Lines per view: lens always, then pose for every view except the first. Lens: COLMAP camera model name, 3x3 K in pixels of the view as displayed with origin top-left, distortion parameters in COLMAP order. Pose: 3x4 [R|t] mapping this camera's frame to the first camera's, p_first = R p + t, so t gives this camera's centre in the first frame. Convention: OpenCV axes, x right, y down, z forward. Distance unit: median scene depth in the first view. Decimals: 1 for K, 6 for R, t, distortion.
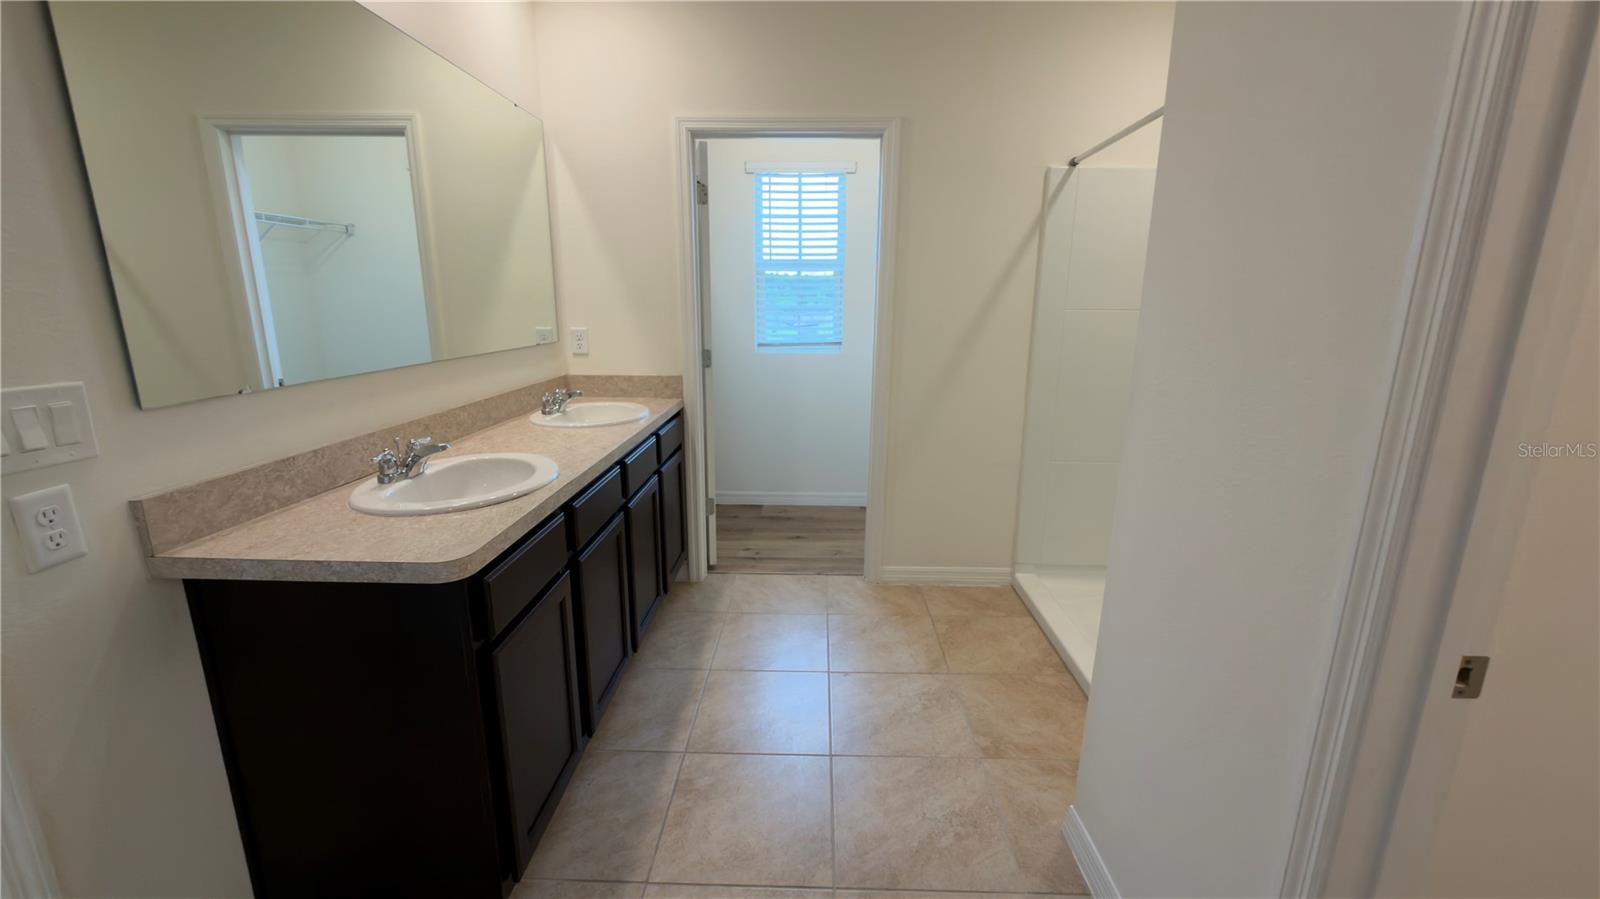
lens RADIAL K [[638.4, 0, 800.0], [0, 638.4, 449.5], [0, 0, 1]] dist [0.000656, -0.000183]
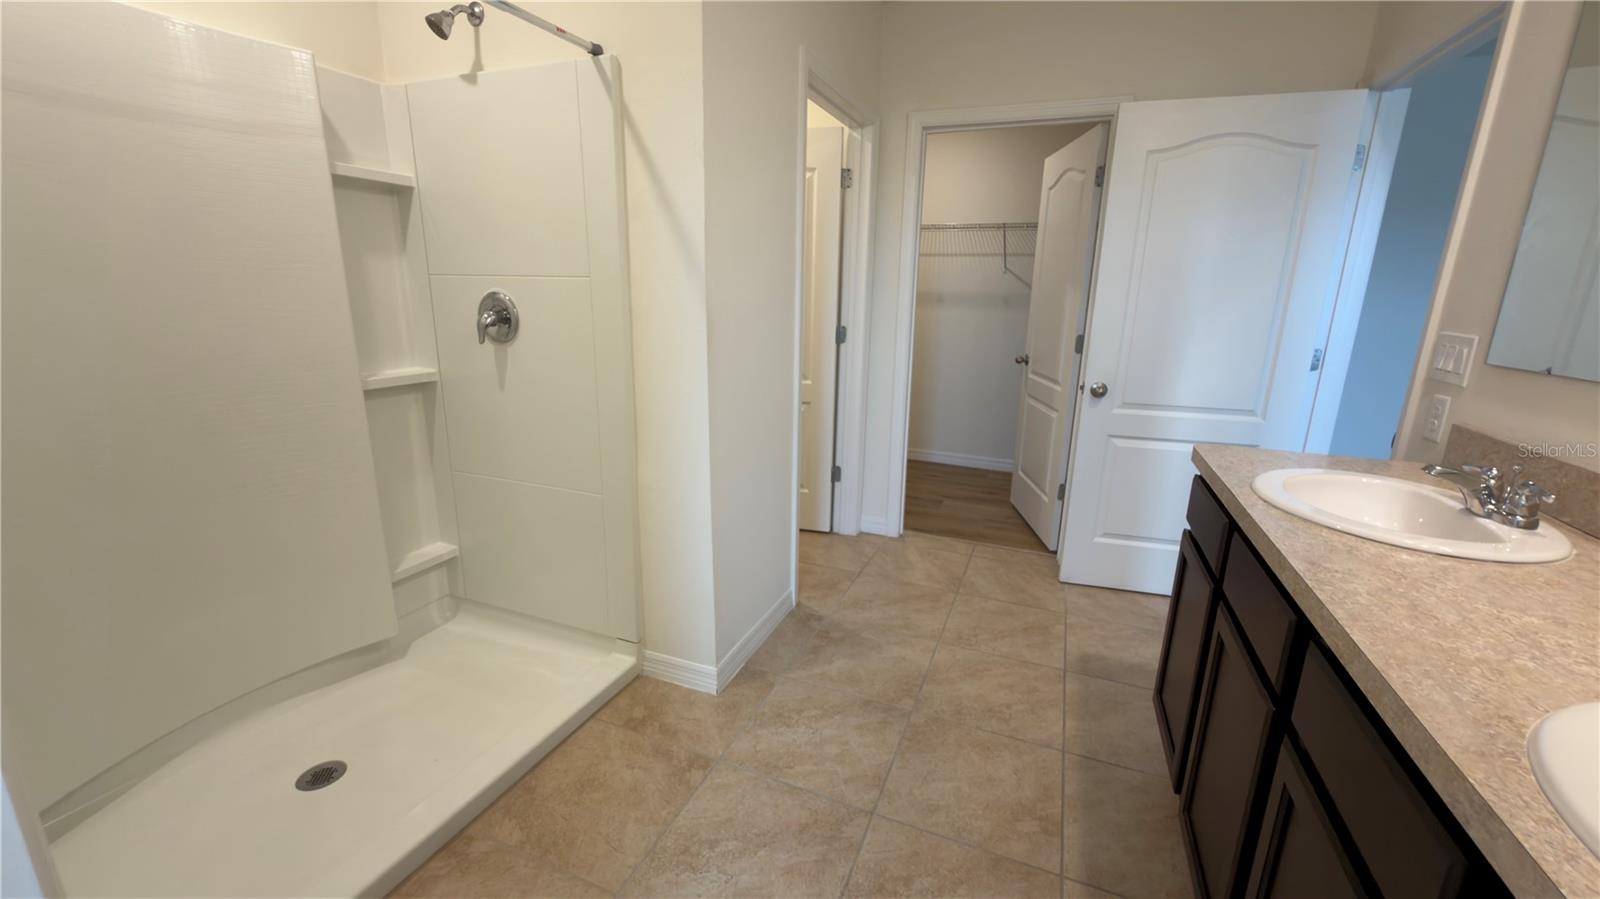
lens RADIAL K [[638.4, 0, 800.0], [0, 638.4, 449.5], [0, 0, 1]] dist [0.000656, -0.000183]
pose [[-0.935112, -0.111728, 0.336278, -0.075157], [0.054130, 0.892815, 0.447159, -0.272869], [-0.350194, 0.436346, -0.828834, 1.270406]]
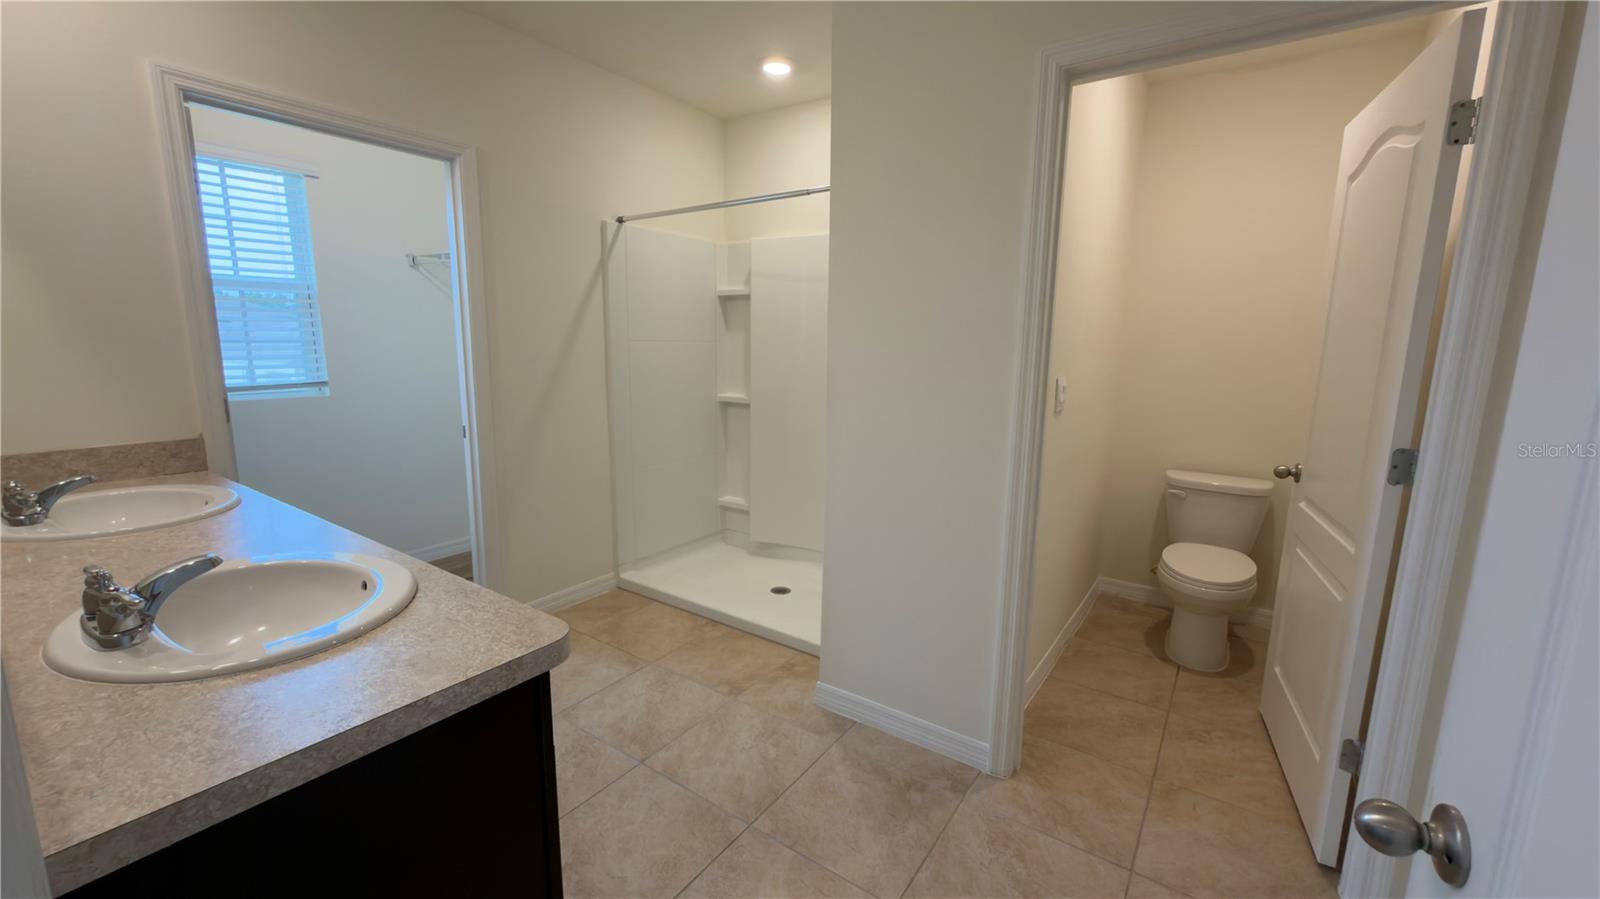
lens RADIAL K [[638.4, 0, 800.0], [0, 638.4, 449.5], [0, 0, 1]] dist [0.000656, -0.000183]
pose [[0.549527, -0.141680, 0.823375, -0.500387], [0.180150, 0.982427, 0.048815, -0.025530], [-0.815822, 0.121506, 0.565394, 0.109755]]
